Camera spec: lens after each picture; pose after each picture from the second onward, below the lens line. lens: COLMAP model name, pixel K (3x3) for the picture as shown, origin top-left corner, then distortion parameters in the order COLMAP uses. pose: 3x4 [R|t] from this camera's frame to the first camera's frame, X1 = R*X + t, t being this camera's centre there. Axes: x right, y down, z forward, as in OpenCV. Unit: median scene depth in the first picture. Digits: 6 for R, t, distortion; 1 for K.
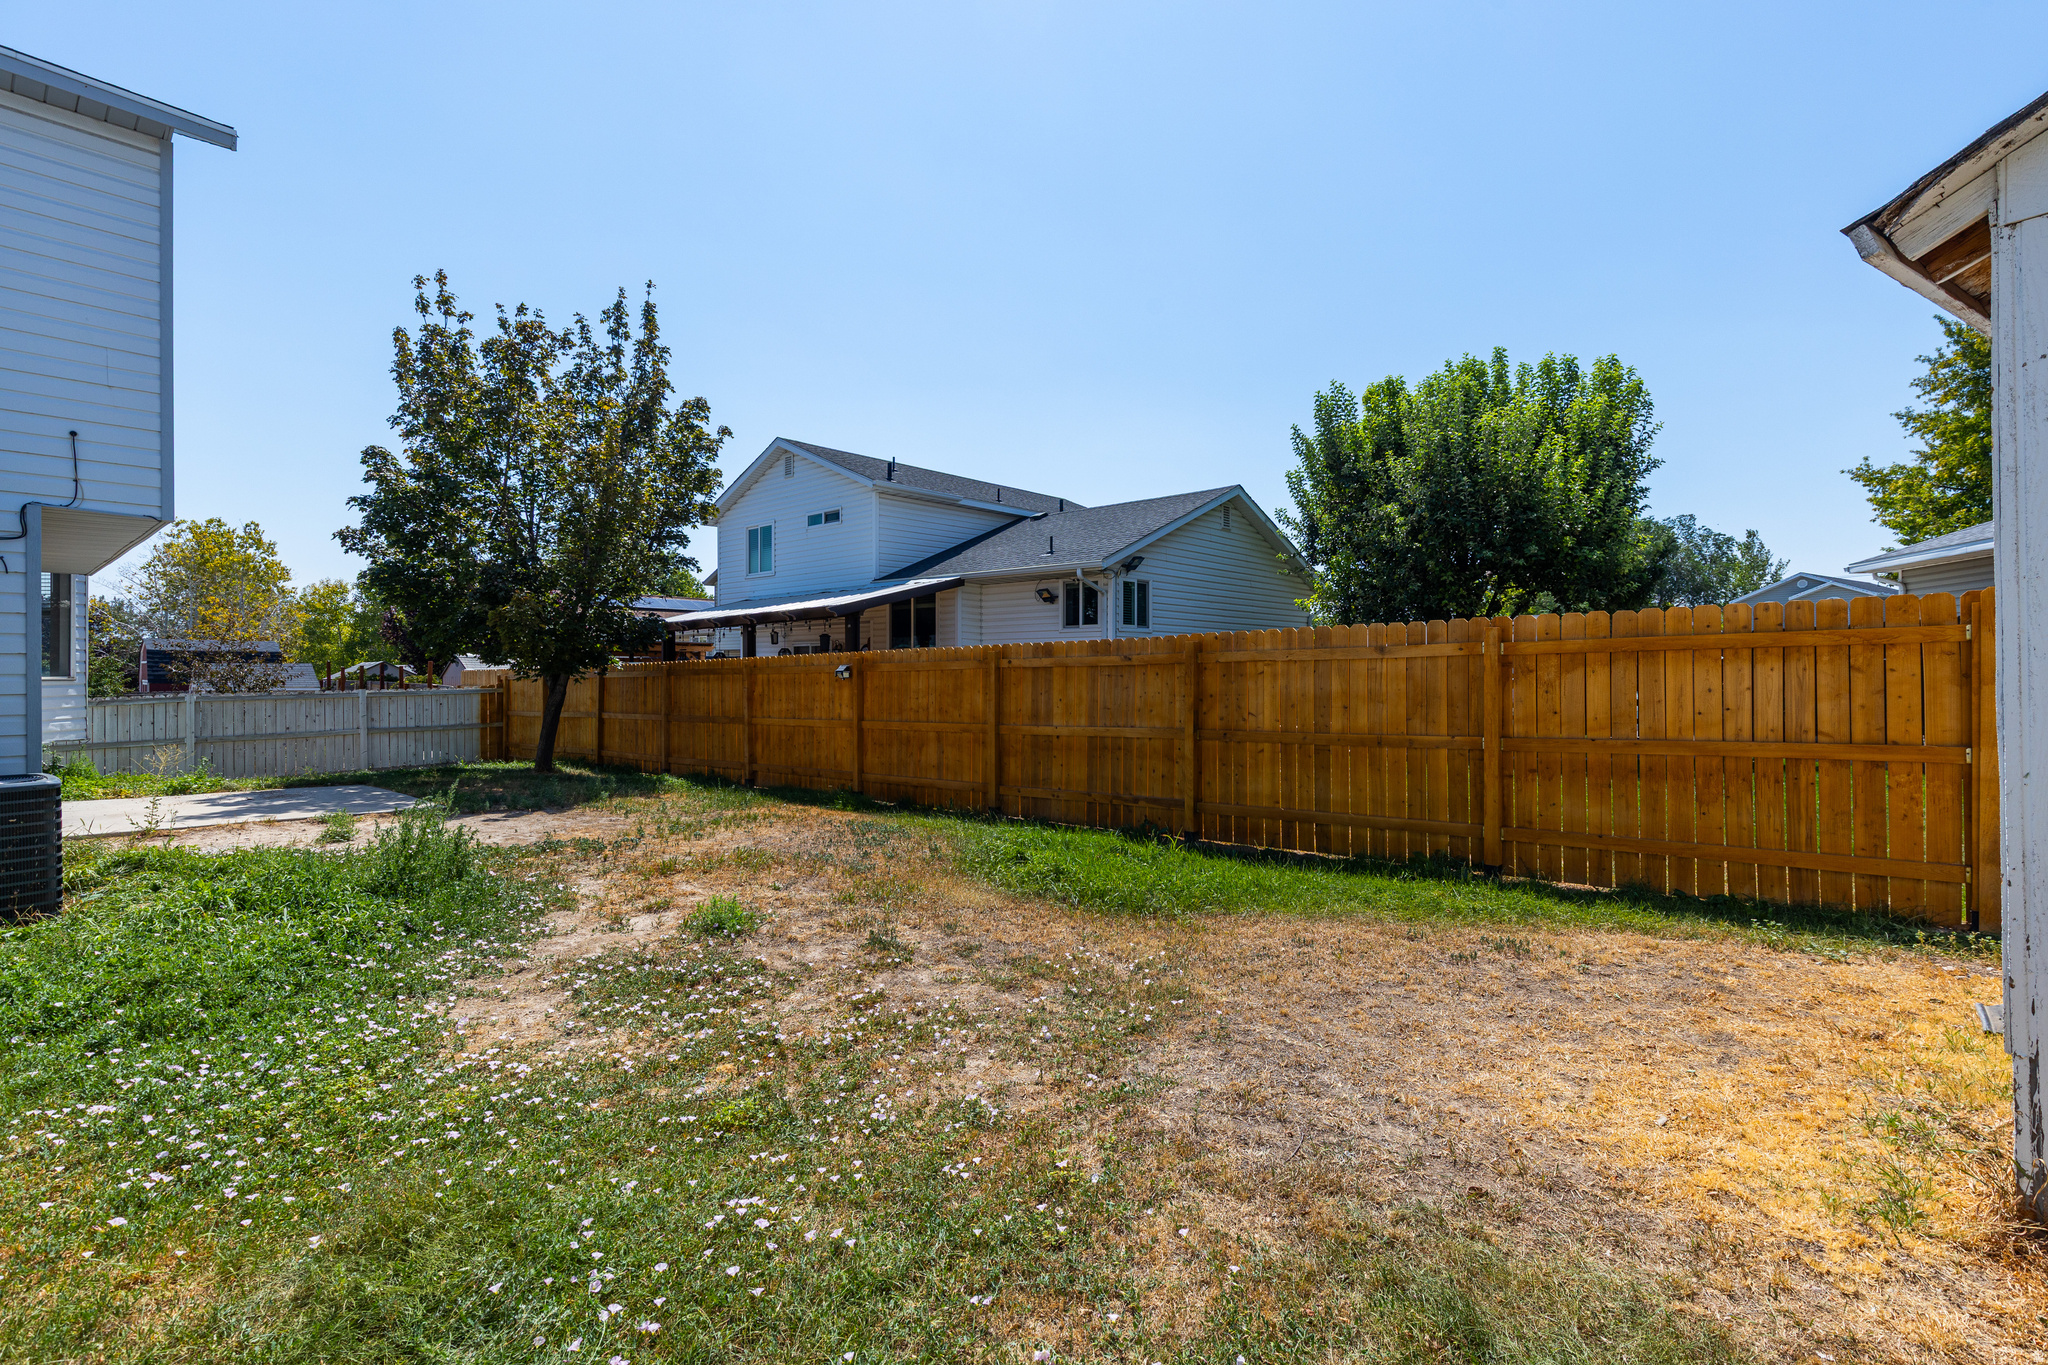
lens RADIAL K [[937.8, 0, 1034.1], [0, 937.8, 680.7], [0, 0, 1]] dist [0.004480, 0.000560]
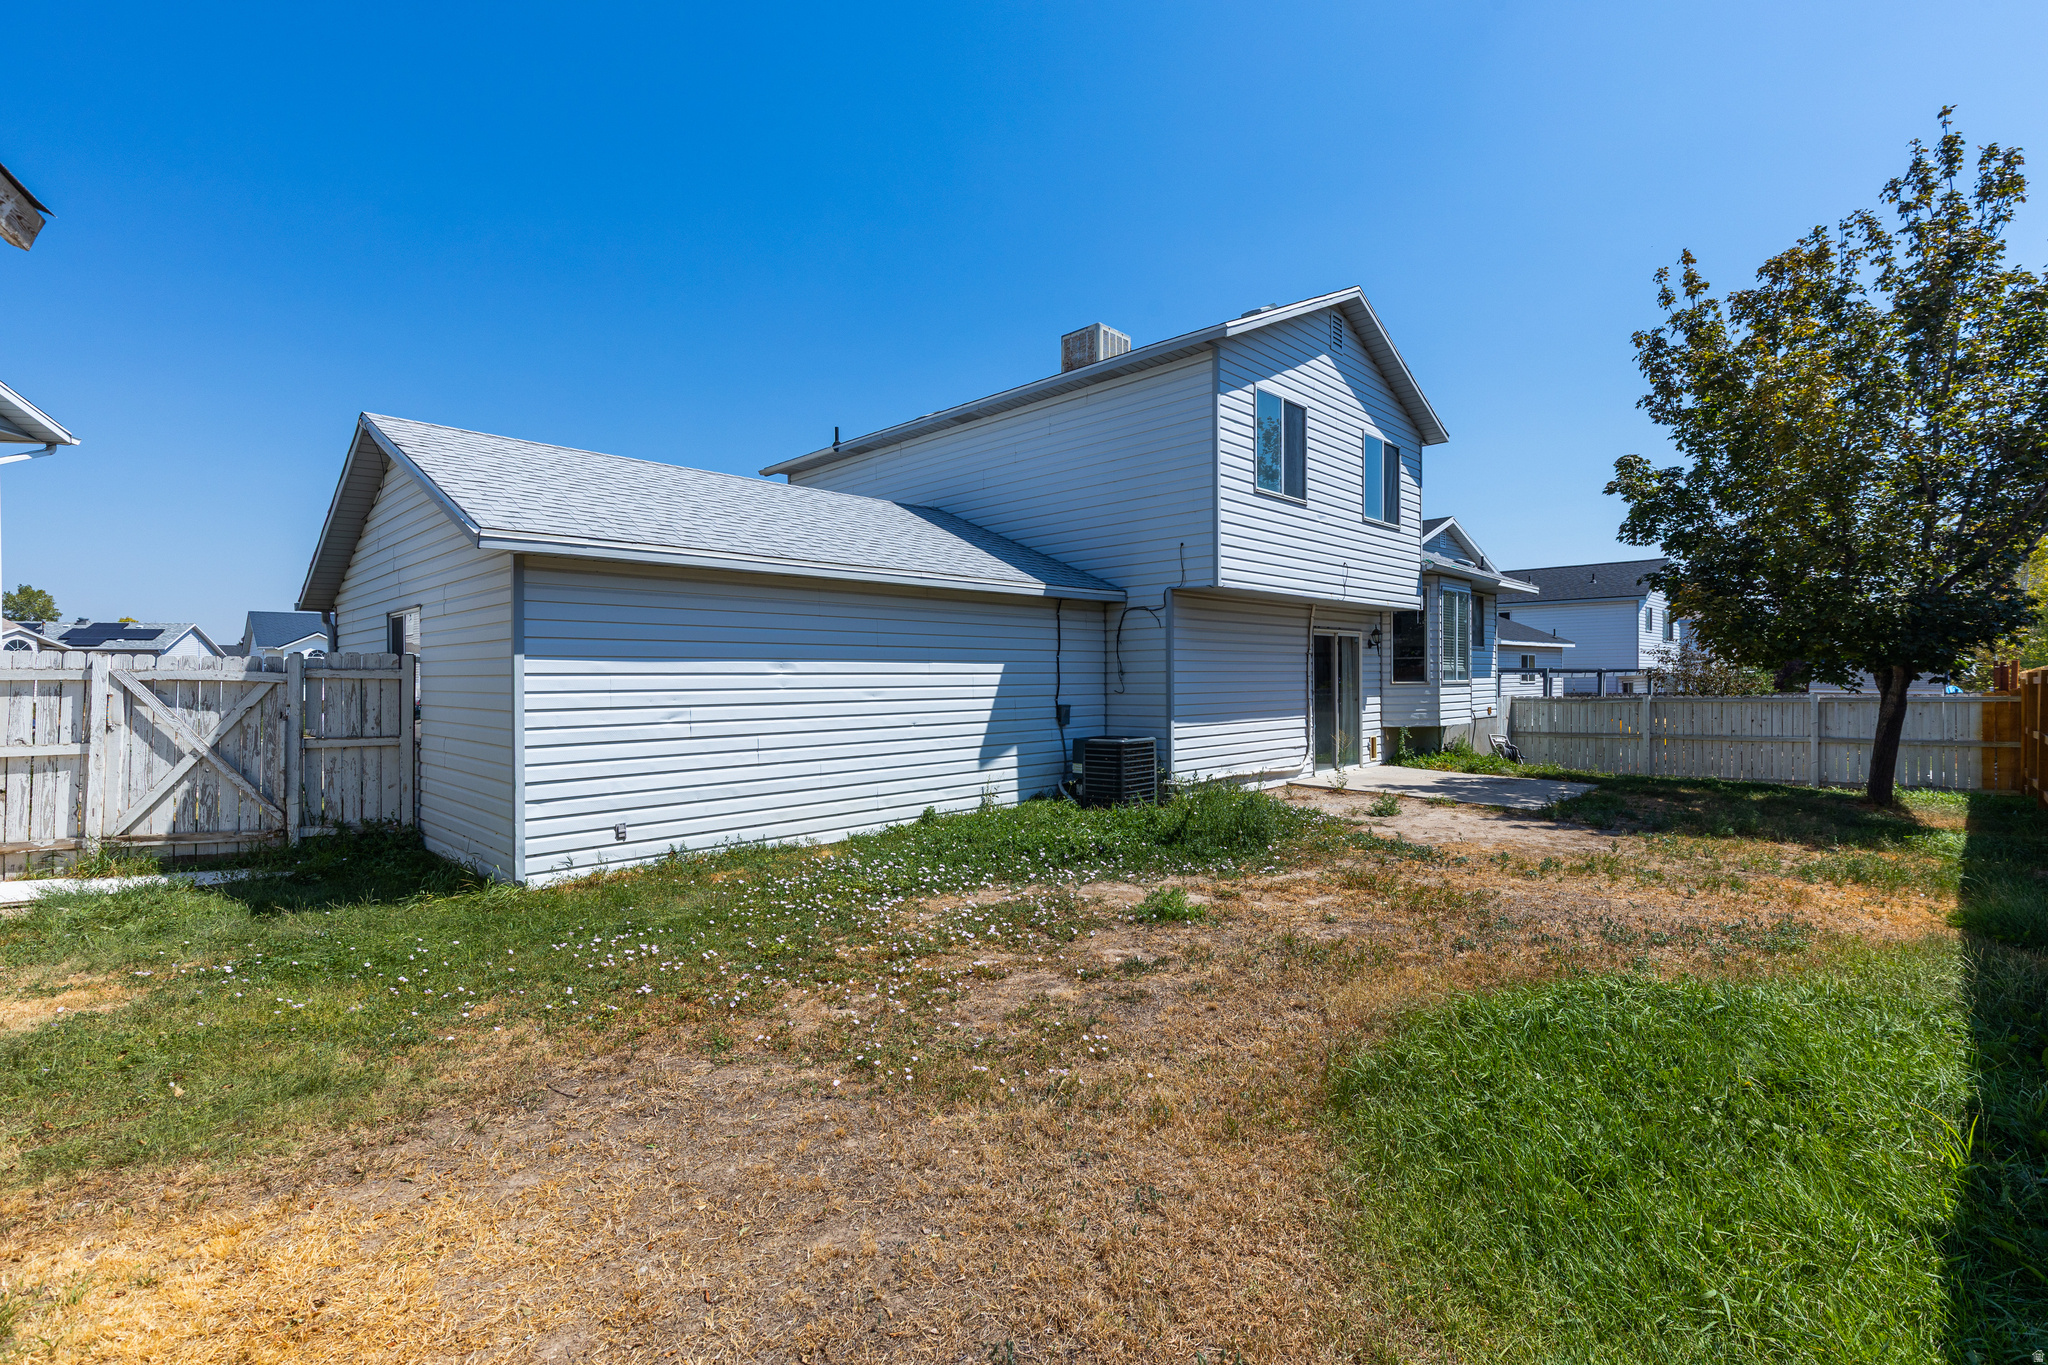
lens RADIAL K [[923.5, 0, 1024.0], [0, 923.5, 682.5], [0, 0, 1]] dist [0.003394, 0.000108]
pose [[-0.076828, 0.006089, -0.997026, 0.267413], [-0.002124, 0.999978, 0.006271, -0.006723], [0.997042, 0.002599, -0.076813, 0.319126]]
